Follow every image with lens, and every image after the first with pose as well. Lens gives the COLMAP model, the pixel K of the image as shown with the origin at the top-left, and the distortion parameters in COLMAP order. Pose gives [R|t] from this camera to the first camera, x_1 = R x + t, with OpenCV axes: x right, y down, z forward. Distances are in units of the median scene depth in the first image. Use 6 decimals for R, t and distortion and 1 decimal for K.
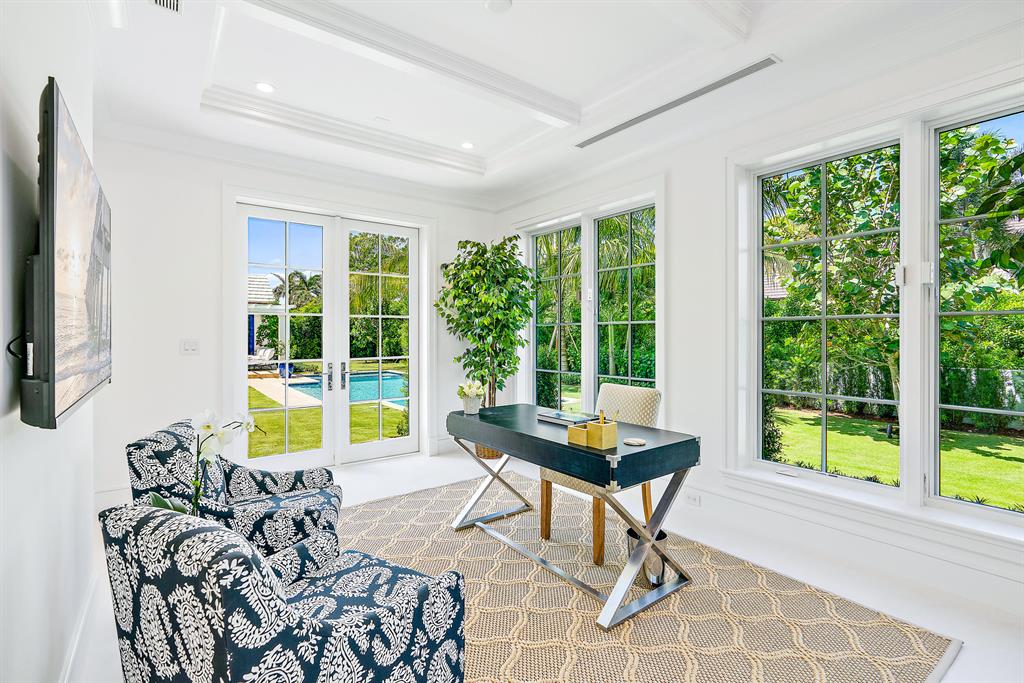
lens RADIAL K [[467.3, 0, 506.9], [0, 467.3, 338.9], [0, 0, 1]] dist [-0.008177, 0.003483]
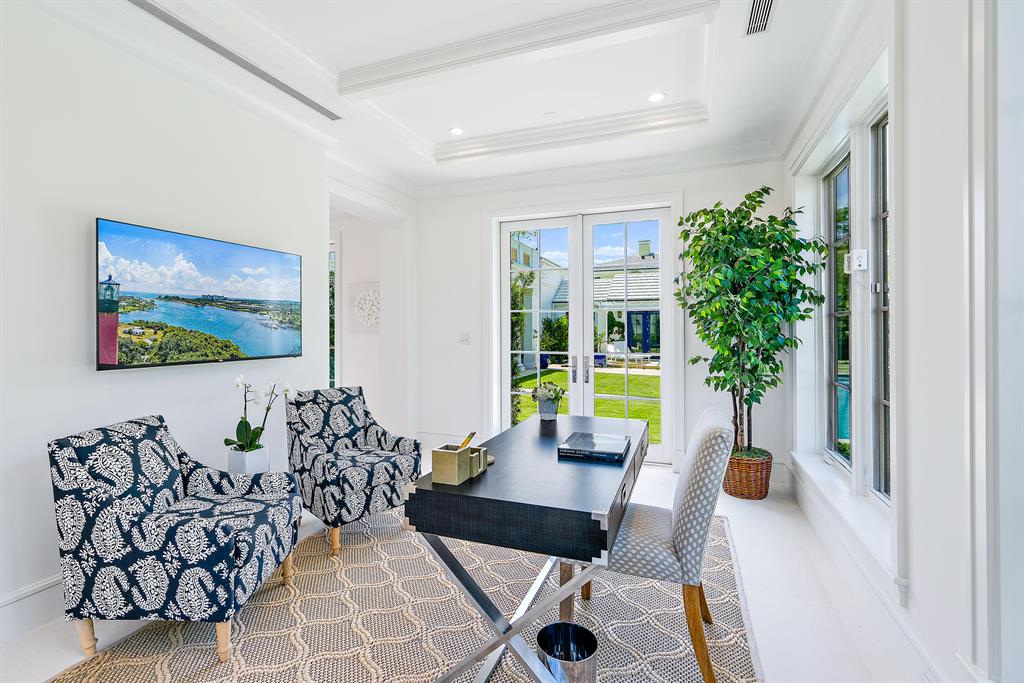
lens RADIAL K [[467.3, 0, 505.6], [0, 467.3, 331.8], [0, 0, 1]] dist [-0.008177, 0.003483]
pose [[0.526856, 0.004529, -0.849943, 1.210725], [-0.007907, 0.999969, 0.000427, -0.007790], [0.849918, 0.006495, 0.526875, 0.895968]]
